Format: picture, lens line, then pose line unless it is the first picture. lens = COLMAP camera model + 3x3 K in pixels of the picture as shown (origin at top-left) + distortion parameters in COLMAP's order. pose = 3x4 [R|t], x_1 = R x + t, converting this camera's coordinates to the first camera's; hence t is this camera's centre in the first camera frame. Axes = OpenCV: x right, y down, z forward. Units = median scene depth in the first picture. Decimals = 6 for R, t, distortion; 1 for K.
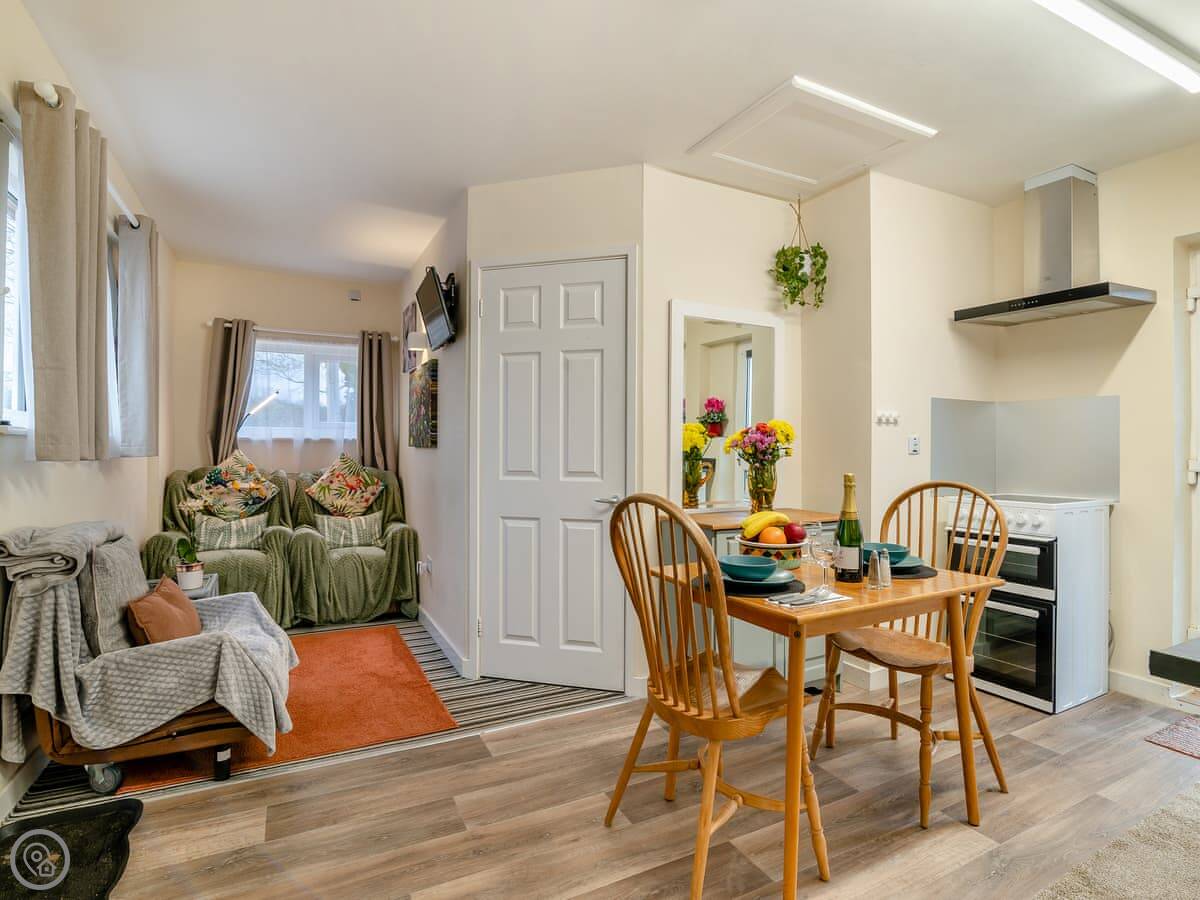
lens RADIAL K [[496.3, 0, 600.7], [0, 496.3, 456.2], [0, 0, 1]] dist [-0.000258, 0.000016]
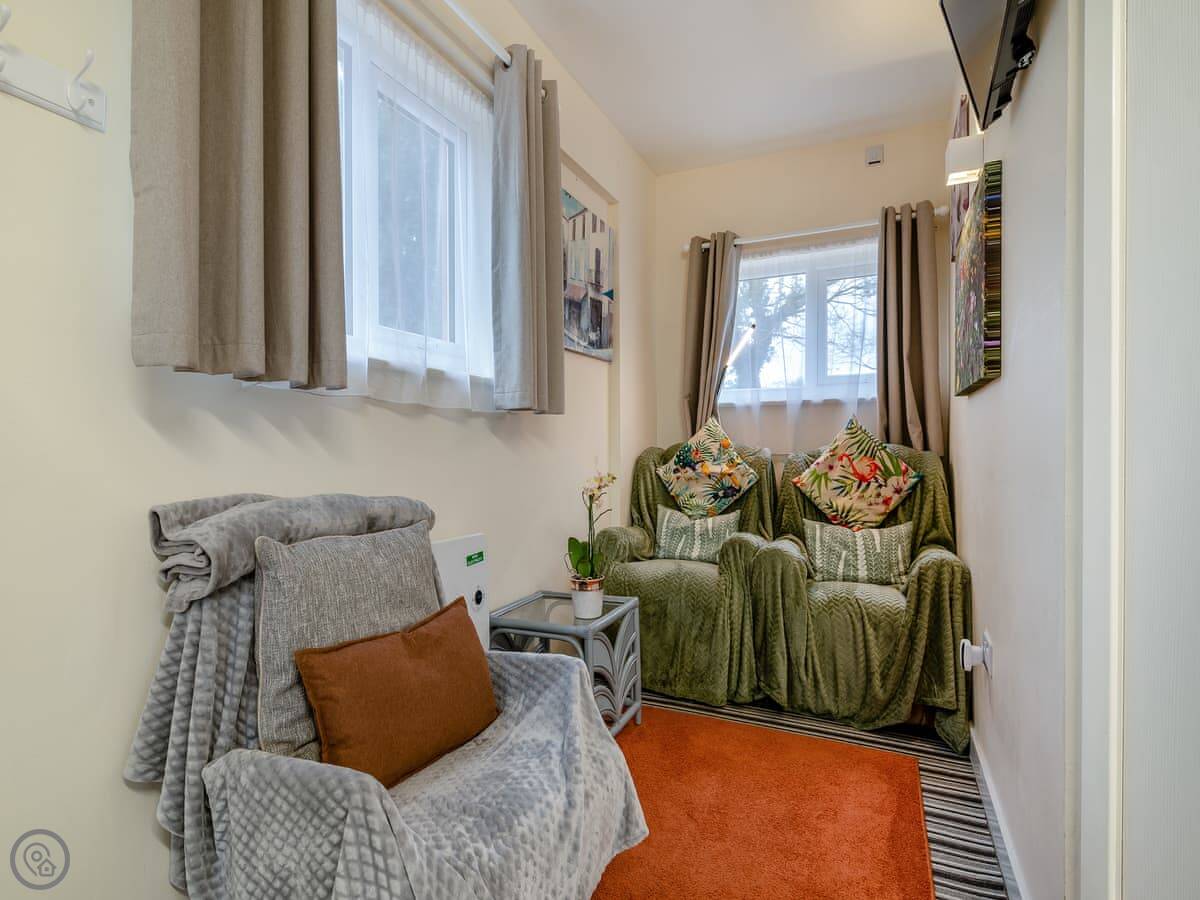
lens RADIAL K [[689.9, 0, 632.6], [0, 689.9, 448.4], [0, 0, 1]] dist [-0.005749, 0.002847]
pose [[0.648797, -0.001803, -0.760959, -0.072572], [0.001252, 0.999998, -0.001301, 0.033262], [0.760960, -0.000109, 0.648798, 0.311874]]
